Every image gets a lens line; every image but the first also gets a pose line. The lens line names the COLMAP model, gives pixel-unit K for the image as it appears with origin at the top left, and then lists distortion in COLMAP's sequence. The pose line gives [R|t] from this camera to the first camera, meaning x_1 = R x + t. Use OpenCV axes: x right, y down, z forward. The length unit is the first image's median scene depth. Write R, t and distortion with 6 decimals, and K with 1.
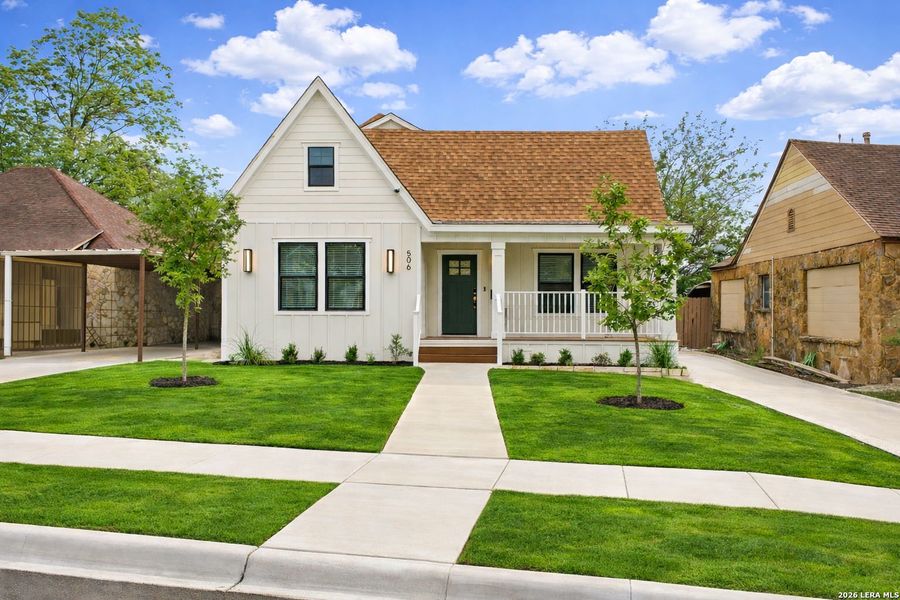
lens RADIAL K [[451.8, 0, 450.0], [0, 451.8, 300.0], [0, 0, 1]] dist [0.004713, 0.000080]
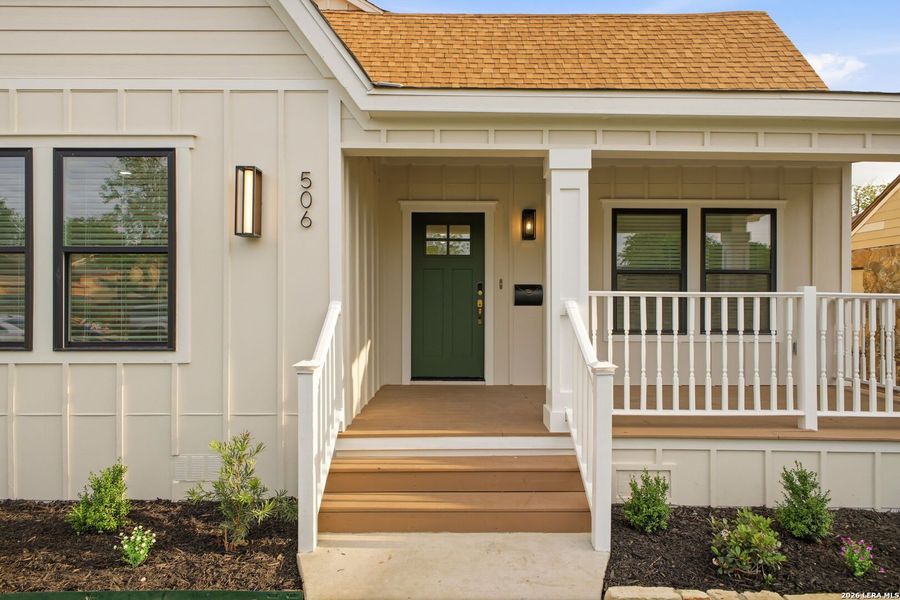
lens RADIAL K [[451.8, 0, 450.0], [0, 451.8, 300.0], [0, 0, 1]] dist [0.004713, 0.000080]
pose [[0.998979, -0.003409, 0.045052, 0.001286], [0.003615, 0.999983, -0.004507, -0.011020], [-0.045036, 0.004665, 0.998974, 0.649371]]
